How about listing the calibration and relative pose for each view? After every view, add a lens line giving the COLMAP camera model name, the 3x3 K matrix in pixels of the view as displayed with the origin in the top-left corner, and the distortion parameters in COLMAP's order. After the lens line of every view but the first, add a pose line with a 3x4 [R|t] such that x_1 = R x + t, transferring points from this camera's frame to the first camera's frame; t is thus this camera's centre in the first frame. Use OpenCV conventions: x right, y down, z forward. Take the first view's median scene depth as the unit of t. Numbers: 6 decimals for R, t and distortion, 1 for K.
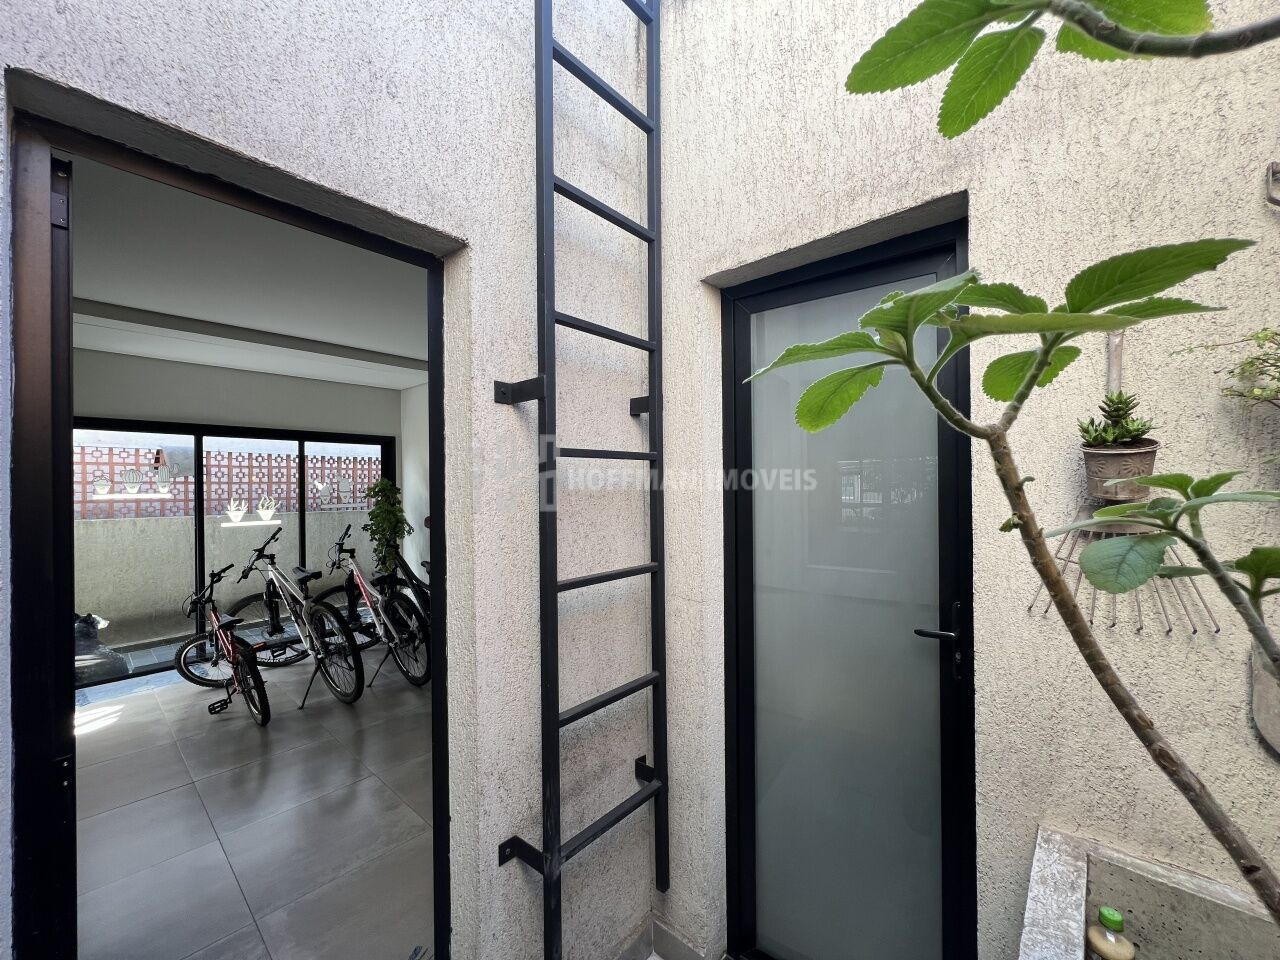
lens RADIAL K [[512.6, 0, 640.3], [0, 512.6, 482.6], [0, 0, 1]] dist [-0.000626, 0.000613]
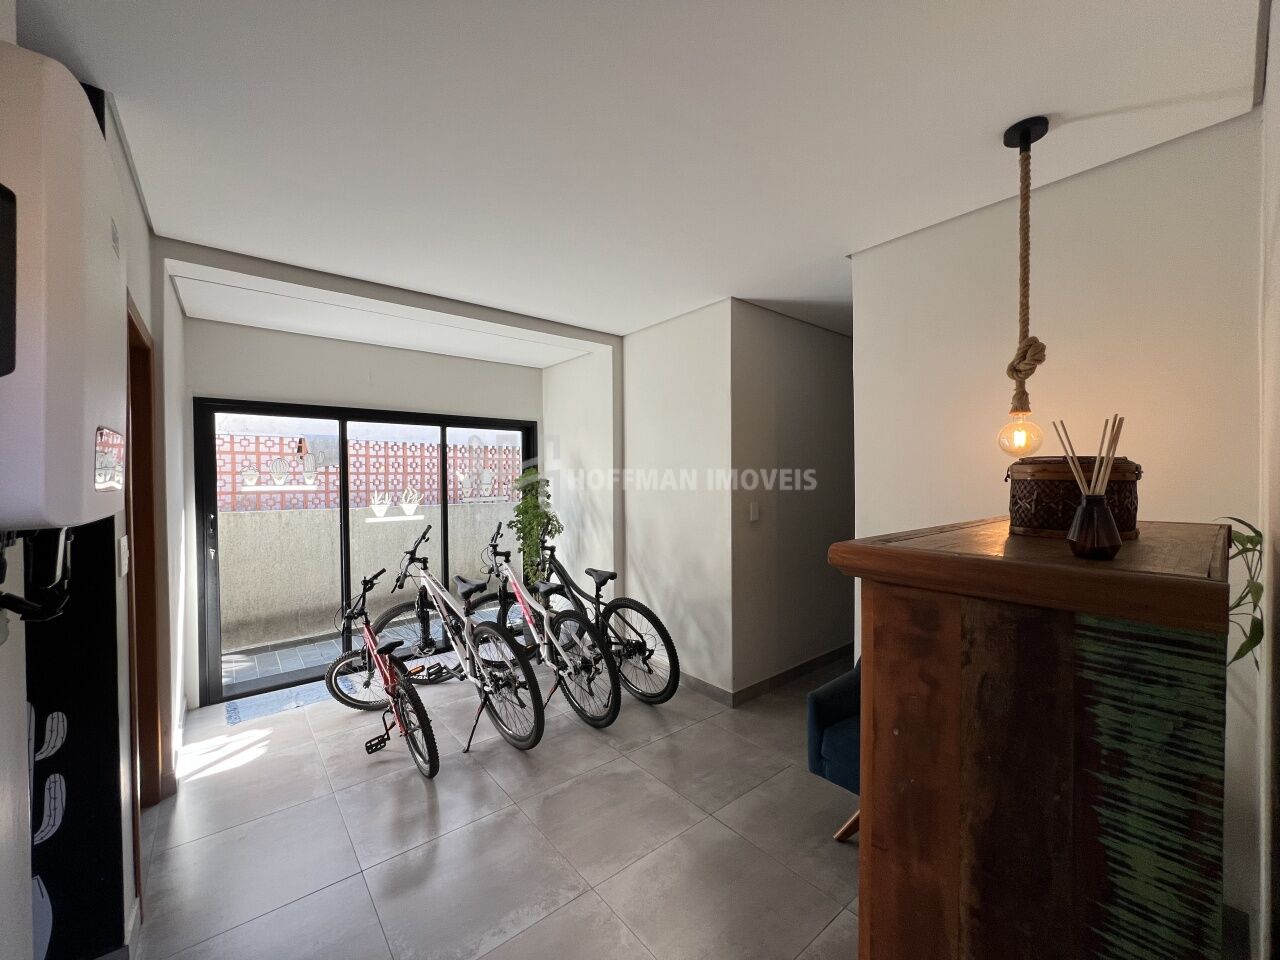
lens RADIAL K [[512.6, 0, 640.3], [0, 512.6, 482.6], [0, 0, 1]] dist [-0.000626, 0.000613]
pose [[0.987645, 0.004335, -0.156647, -0.197356], [-0.001521, 0.999835, 0.018081, -0.000332], [0.156700, -0.017619, 0.987489, 0.185445]]
